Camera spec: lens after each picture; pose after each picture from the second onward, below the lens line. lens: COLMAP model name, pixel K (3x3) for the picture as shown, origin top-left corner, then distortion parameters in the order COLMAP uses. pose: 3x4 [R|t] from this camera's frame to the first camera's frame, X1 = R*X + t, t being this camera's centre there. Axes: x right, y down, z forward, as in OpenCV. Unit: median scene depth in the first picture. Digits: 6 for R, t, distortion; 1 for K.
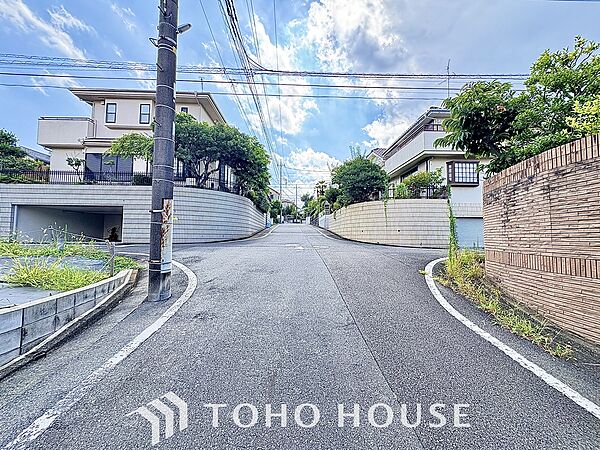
lens RADIAL K [[239.7, 0, 299.9], [0, 239.7, 225.1], [0, 0, 1]] dist [-0.000013, -0.000605]
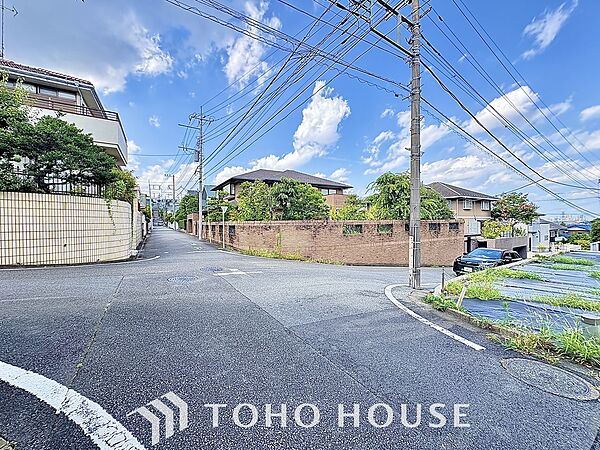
lens RADIAL K [[239.7, 0, 301.2], [0, 239.7, 222.6], [0, 0, 1]] dist [-0.000013, -0.000605]
pose [[-0.493282, -0.006244, 0.869847, -0.222619], [-0.039256, 0.999115, -0.015090, -0.018494], [-0.868983, -0.041590, -0.493091, 0.337566]]
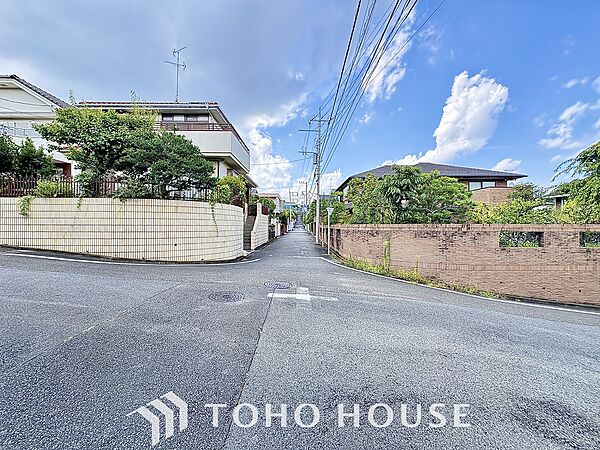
lens RADIAL K [[239.7, 0, 300.9], [0, 239.7, 225.1], [0, 0, 1]] dist [-0.000013, -0.000605]
pose [[0.033642, -0.005444, 0.999419, -0.159901], [-0.052556, 0.998592, 0.007208, -0.021437], [-0.998051, -0.052768, 0.033309, 0.273949]]
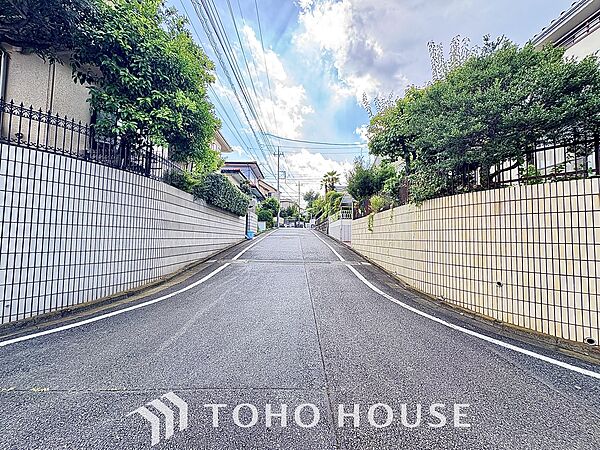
lens RADIAL K [[239.7, 0, 298.2], [0, 239.7, 222.3], [0, 0, 1]] dist [-0.000013, -0.000605]
pose [[0.999707, 0.005823, -0.023477, 0.007058], [-0.006168, 0.999874, -0.014629, -0.019789], [0.023389, 0.014769, 0.999617, 0.294661]]
